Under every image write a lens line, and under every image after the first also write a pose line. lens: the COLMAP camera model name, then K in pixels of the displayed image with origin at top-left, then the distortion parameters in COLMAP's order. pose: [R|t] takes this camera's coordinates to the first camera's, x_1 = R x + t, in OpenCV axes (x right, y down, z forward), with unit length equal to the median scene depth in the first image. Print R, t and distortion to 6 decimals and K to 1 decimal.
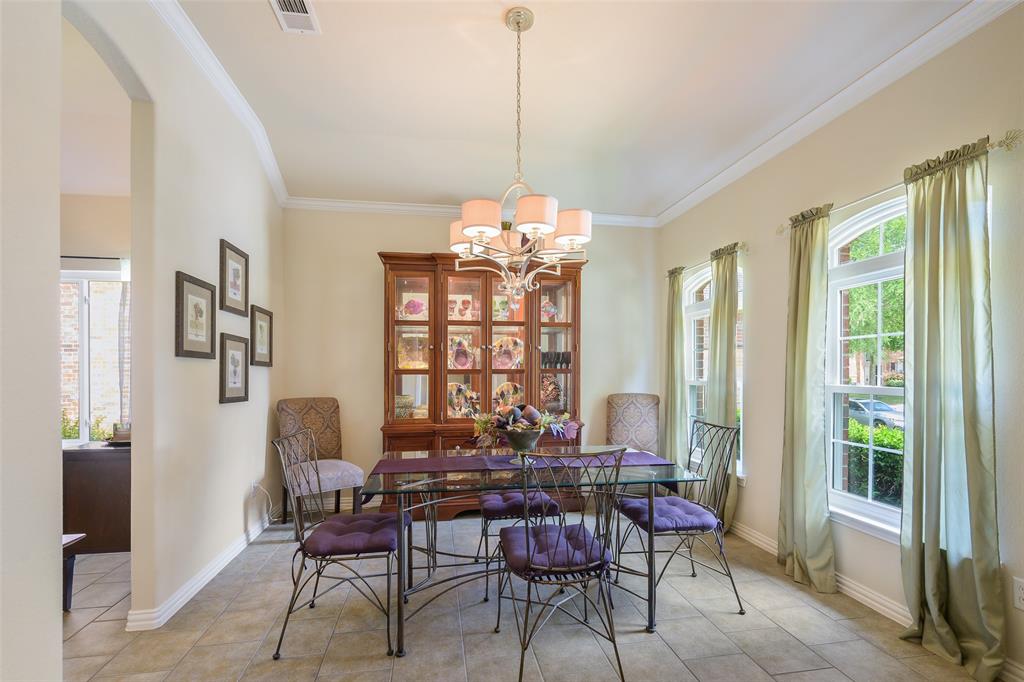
lens RADIAL K [[456.8, 0, 509.6], [0, 456.8, 369.9], [0, 0, 1]] dist [0.003091, 0.000265]
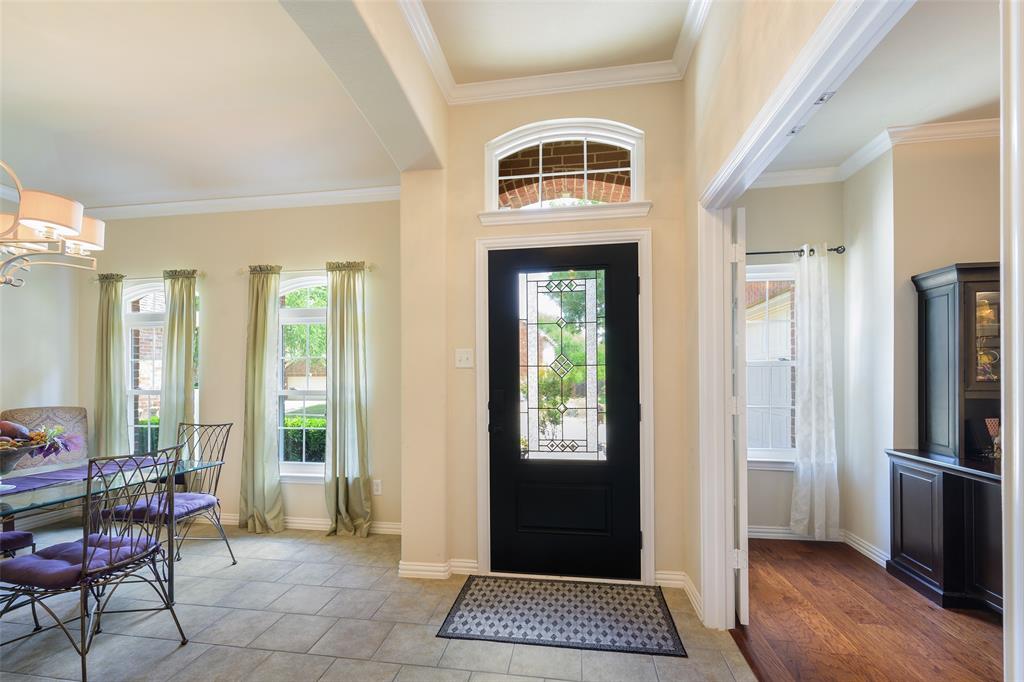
lens RADIAL K [[410.1, 0, 510.8], [0, 410.1, 380.4], [0, 0, 1]] dist [0.000976, 0.000092]
pose [[0.309532, -0.000481, 0.950889, -0.369432], [0.000463, 1.000000, 0.000355, 0.003012], [-0.950889, 0.000331, 0.309532, -0.123678]]
